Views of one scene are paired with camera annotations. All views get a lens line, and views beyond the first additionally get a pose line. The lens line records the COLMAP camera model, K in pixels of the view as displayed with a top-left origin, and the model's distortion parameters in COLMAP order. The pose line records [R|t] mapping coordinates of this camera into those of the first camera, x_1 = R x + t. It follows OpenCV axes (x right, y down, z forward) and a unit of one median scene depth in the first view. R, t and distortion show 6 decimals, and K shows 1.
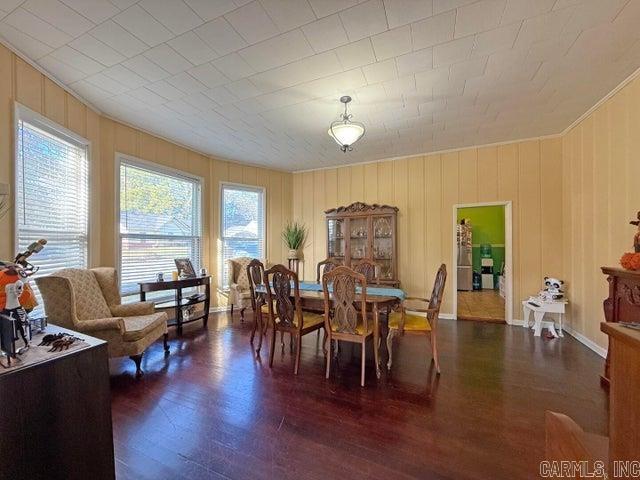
lens RADIAL K [[260.0, 0, 322.3], [0, 260.0, 245.4], [0, 0, 1]] dist [0.002805, -0.000844]
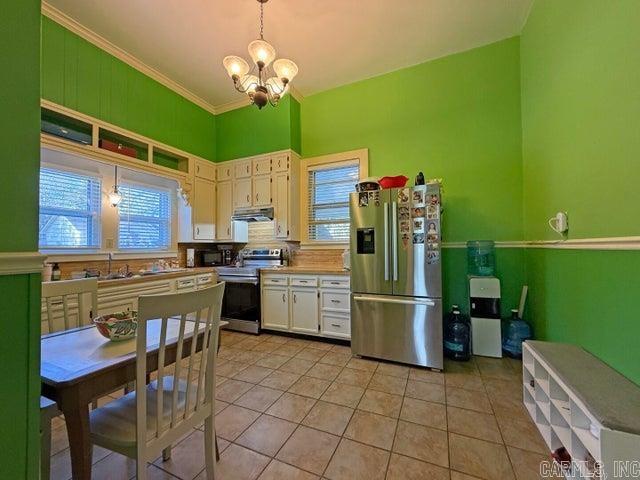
lens RADIAL K [[260.0, 0, 311.2], [0, 260.0, 247.3], [0, 0, 1]] dist [0.002805, -0.000844]
pose [[0.999175, 0.001070, -0.040606, 0.391749], [-0.001284, 0.999985, -0.005246, 0.007432], [0.040600, 0.005294, 0.999161, 0.603609]]
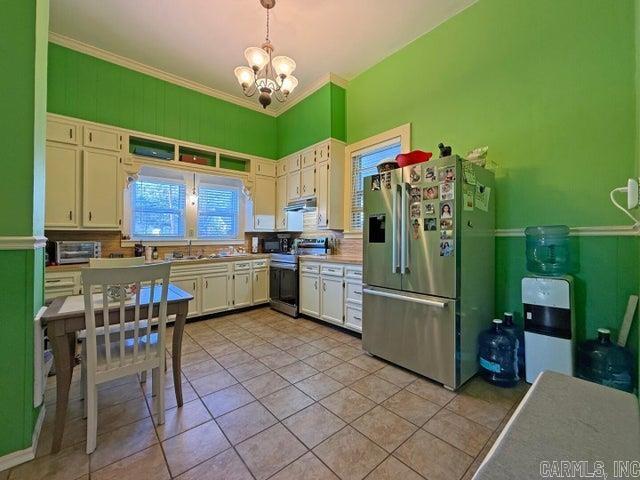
lens RADIAL K [[260.0, 0, 307.1], [0, 260.0, 239.2], [0, 0, 1]] dist [0.002805, -0.000844]
pose [[0.884684, 0.006607, -0.466144, 0.538469], [-0.004910, 0.999976, 0.004855, 0.008939], [0.466164, -0.002007, 0.884696, 0.640416]]
